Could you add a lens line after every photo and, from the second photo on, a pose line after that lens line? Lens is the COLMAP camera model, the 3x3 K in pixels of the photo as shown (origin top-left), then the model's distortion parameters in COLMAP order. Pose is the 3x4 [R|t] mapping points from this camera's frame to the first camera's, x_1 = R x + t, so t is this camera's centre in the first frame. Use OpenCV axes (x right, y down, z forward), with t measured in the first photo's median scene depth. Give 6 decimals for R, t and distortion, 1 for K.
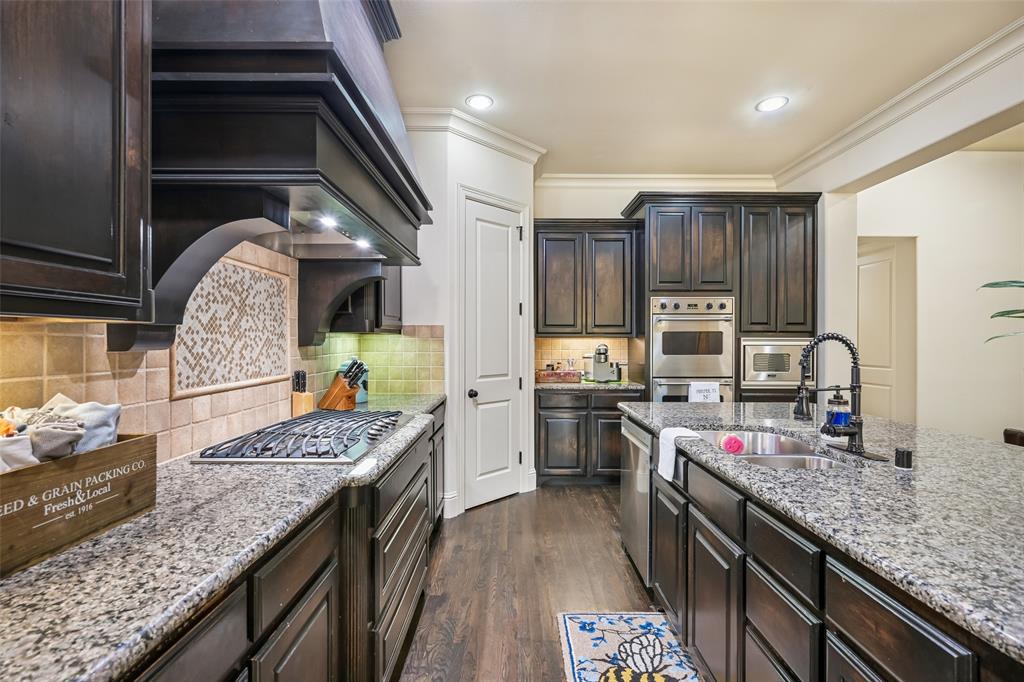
lens RADIAL K [[469.5, 0, 515.1], [0, 469.5, 346.4], [0, 0, 1]] dist [-0.000074, 0.000000]
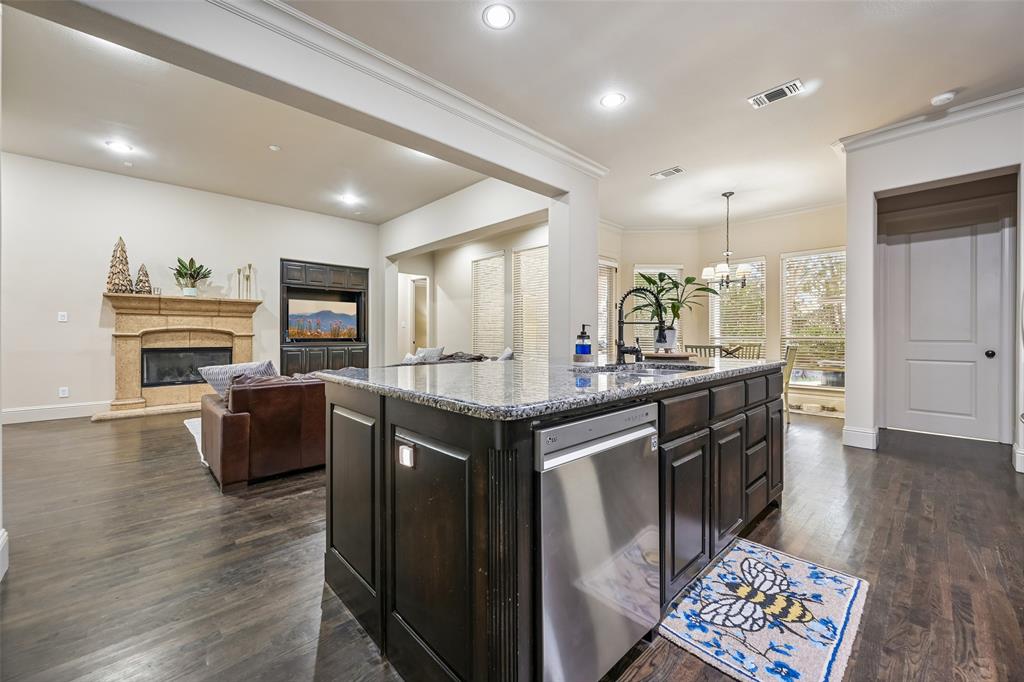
lens RADIAL K [[408.1, 0, 515.2], [0, 408.1, 337.5], [0, 0, 1]] dist [-0.000007, 0.000129]
pose [[-0.694085, -0.003422, 0.719885, -0.002295], [-0.001976, 0.999994, 0.002848, 0.114540], [-0.719890, 0.000554, -0.694088, 1.866234]]
